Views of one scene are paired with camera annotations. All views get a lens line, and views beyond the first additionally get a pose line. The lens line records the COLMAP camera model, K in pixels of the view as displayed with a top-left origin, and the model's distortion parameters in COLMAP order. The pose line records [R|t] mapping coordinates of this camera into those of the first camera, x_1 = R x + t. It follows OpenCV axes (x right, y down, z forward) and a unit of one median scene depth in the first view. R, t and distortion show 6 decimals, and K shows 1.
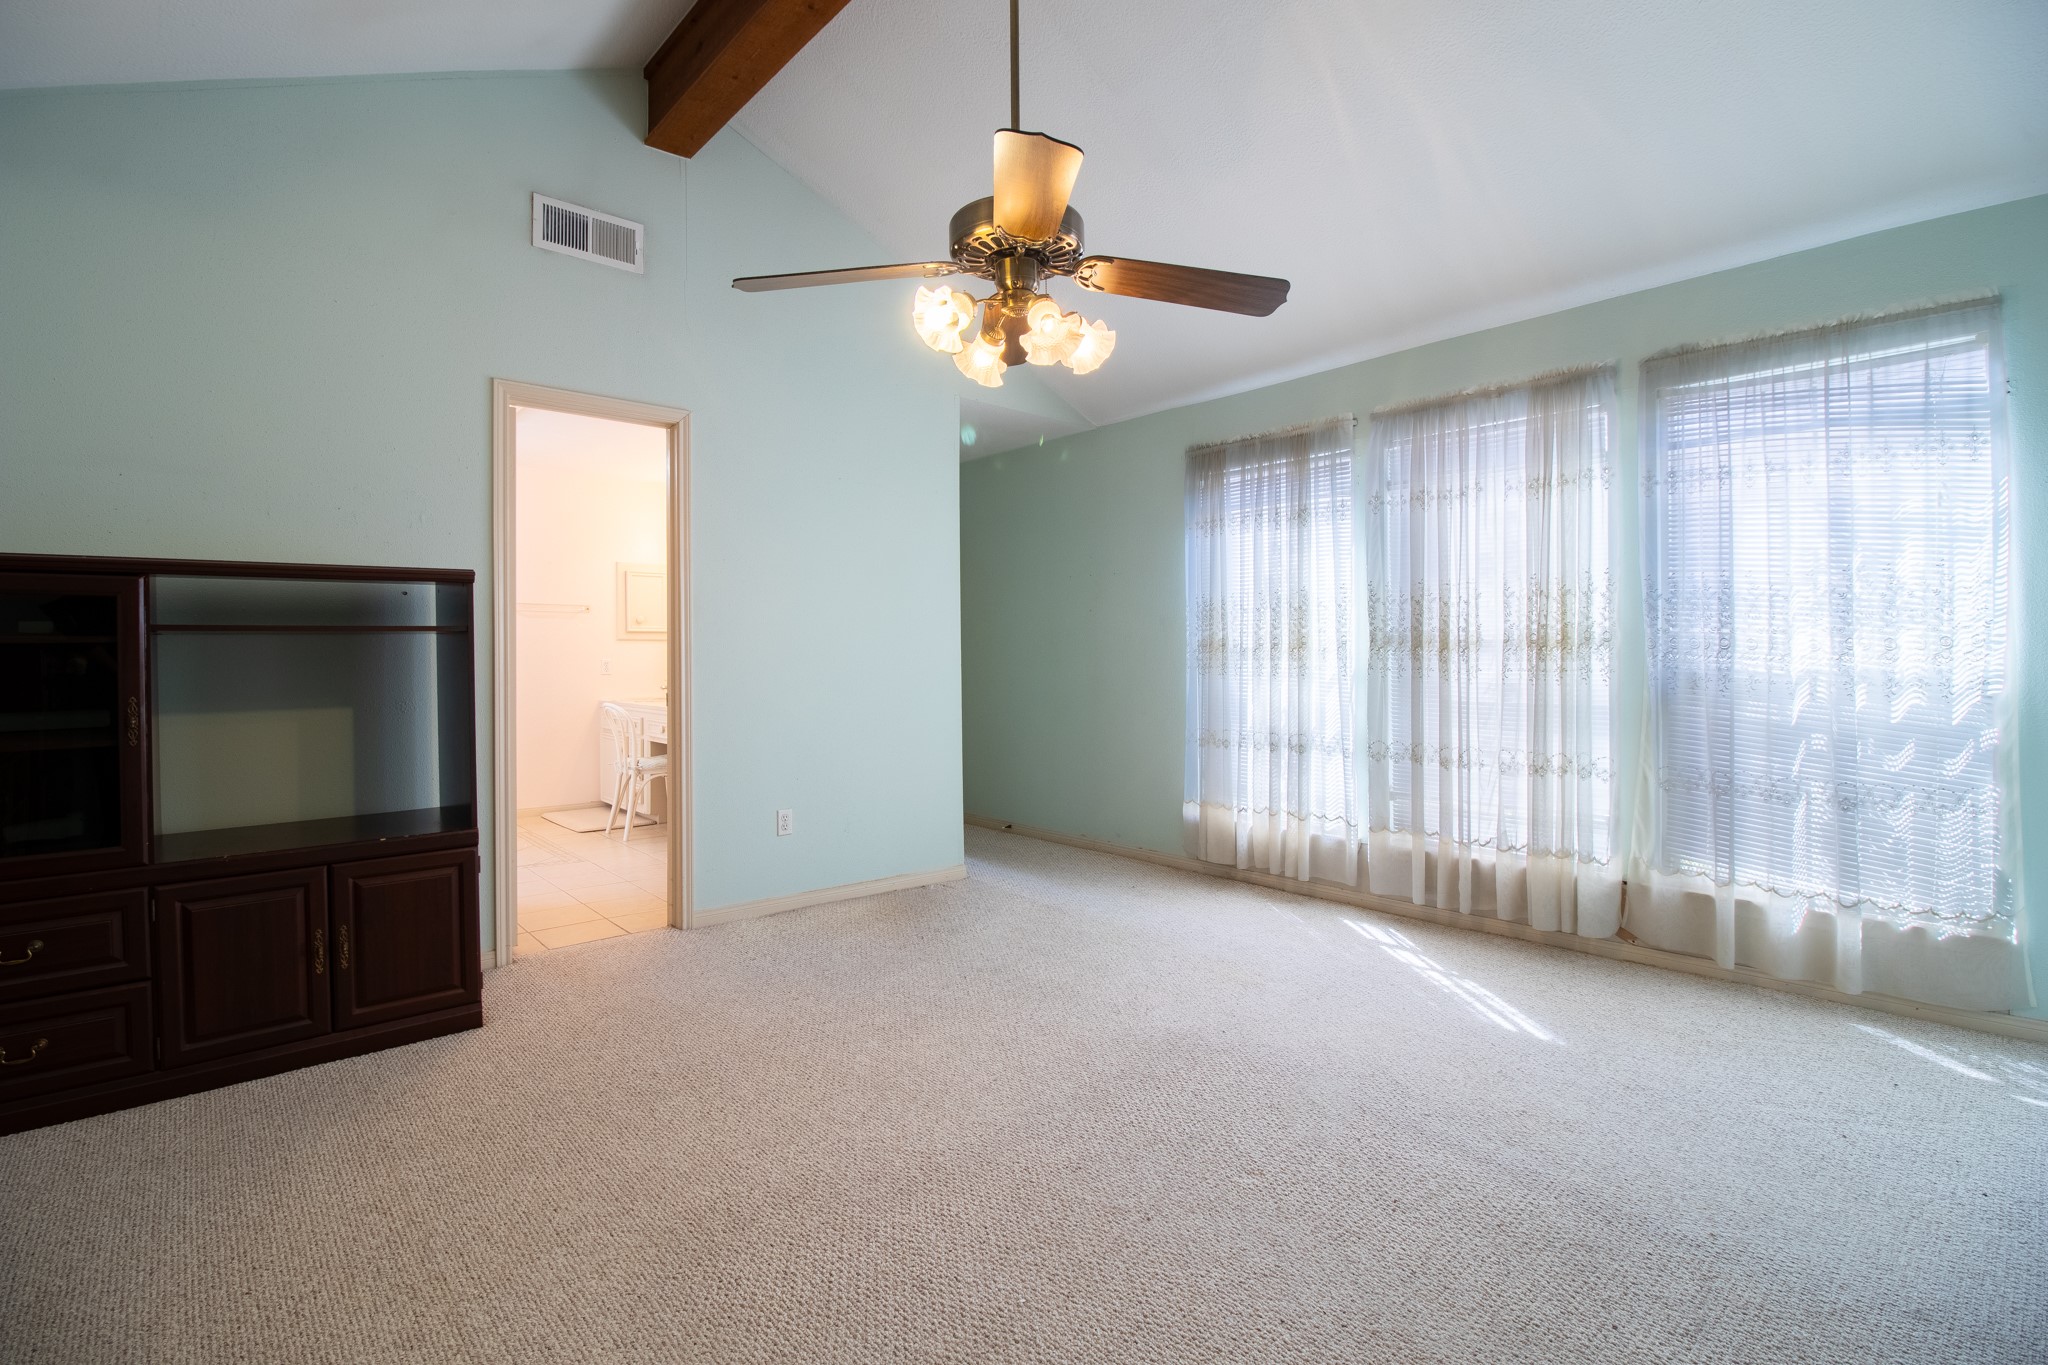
lens RADIAL K [[950.6, 0, 1021.2], [0, 950.6, 657.0], [0, 0, 1]] dist [0.001467, -0.015359]
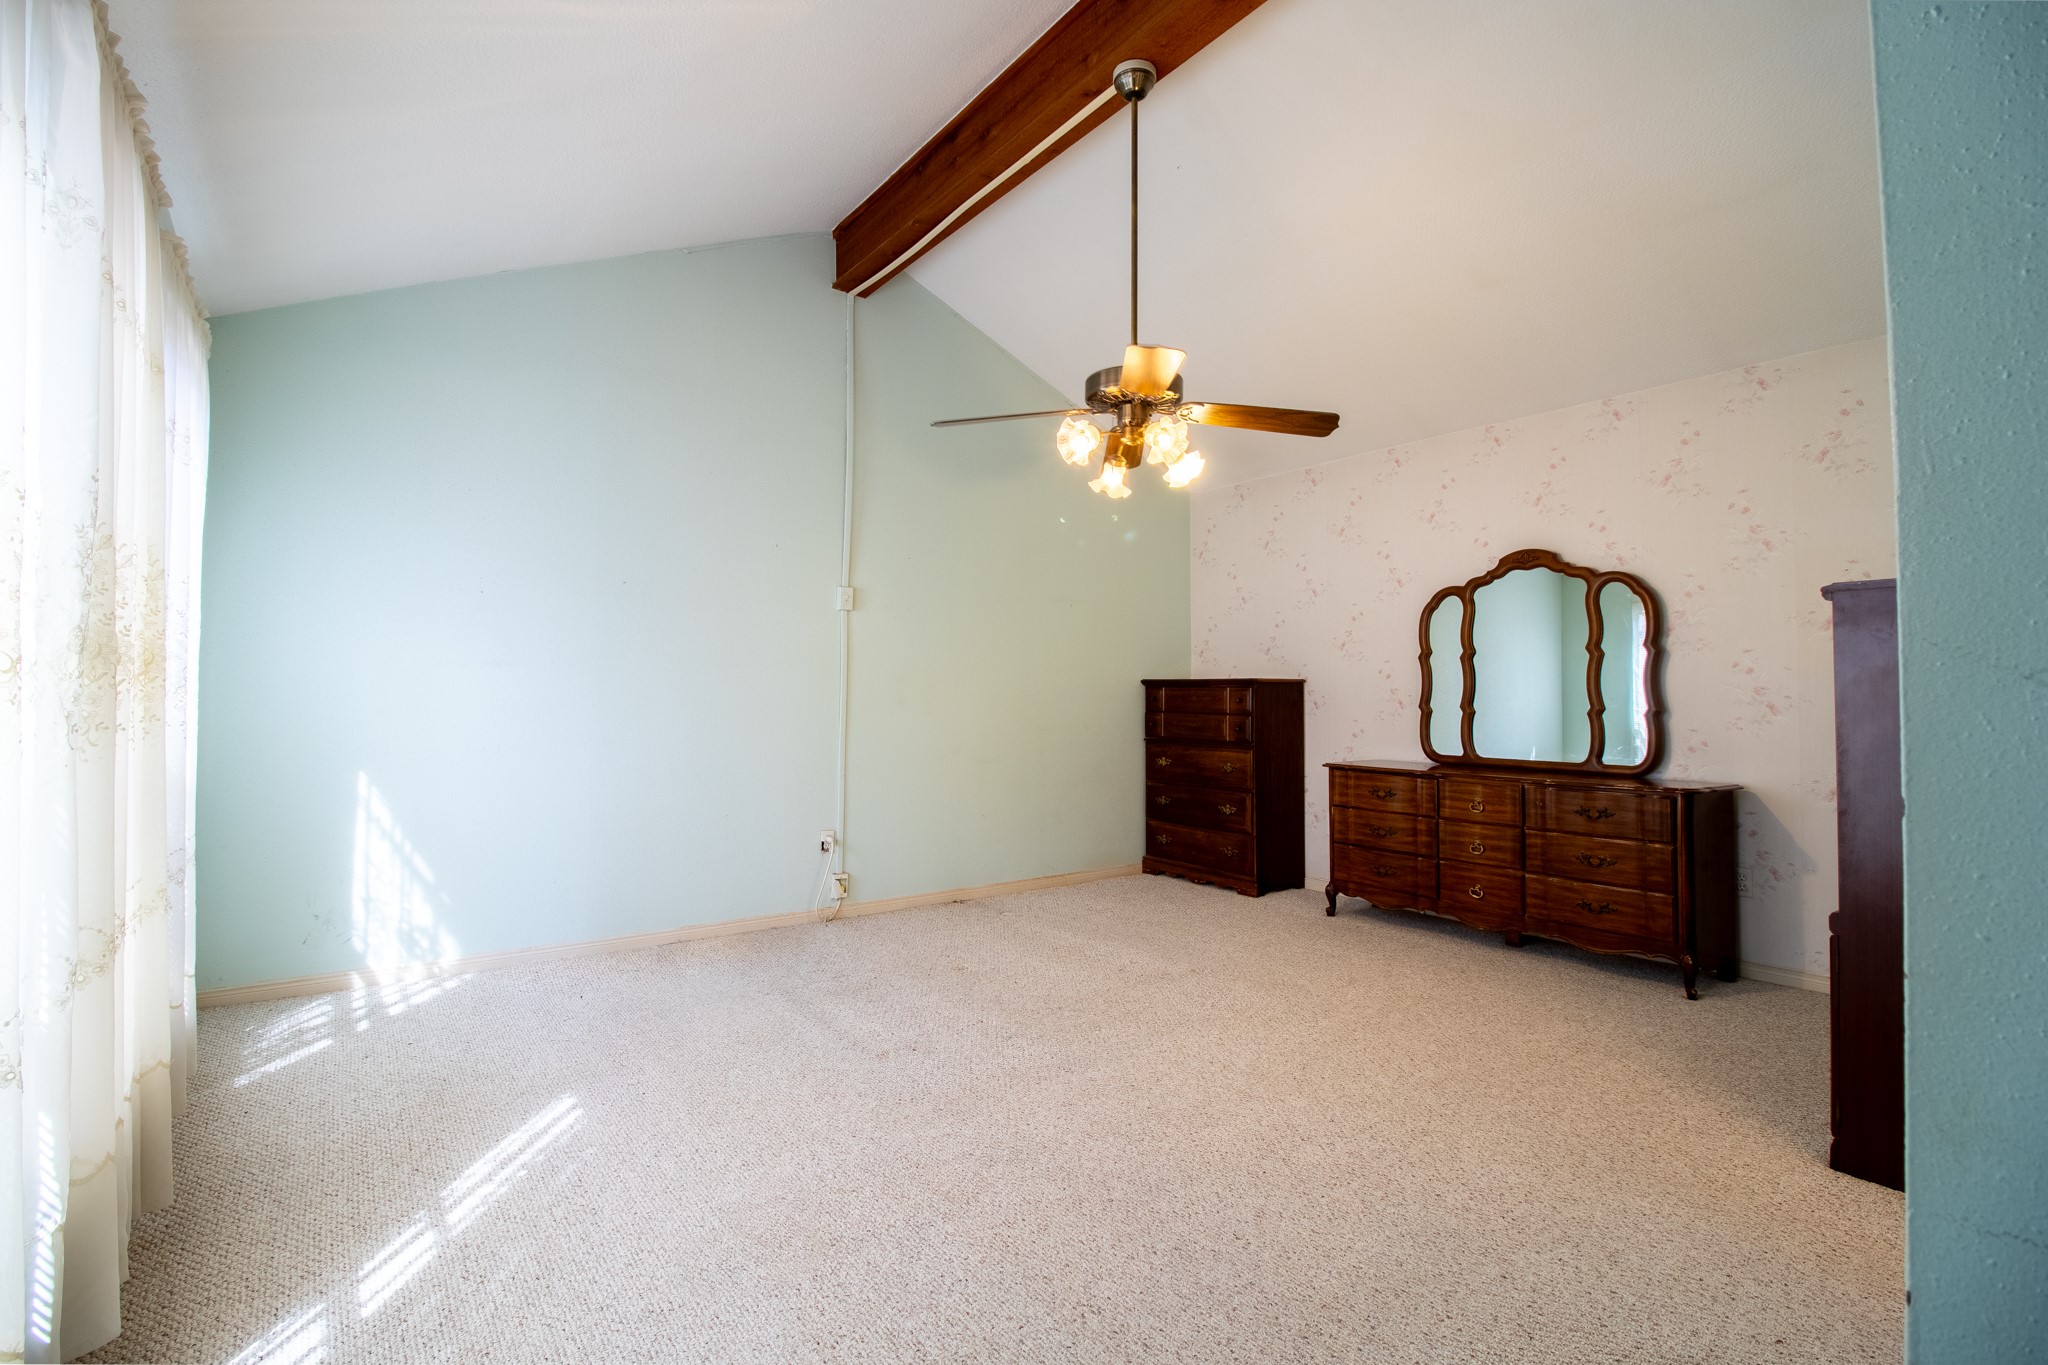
lens RADIAL K [[950.6, 0, 1021.2], [0, 950.6, 657.0], [0, 0, 1]] dist [0.001467, -0.015359]
pose [[-0.994513, 0.009570, 0.104171, 0.009412], [0.007236, 0.999715, -0.022755, -0.007531], [-0.104359, -0.021876, -0.994299, 1.699831]]
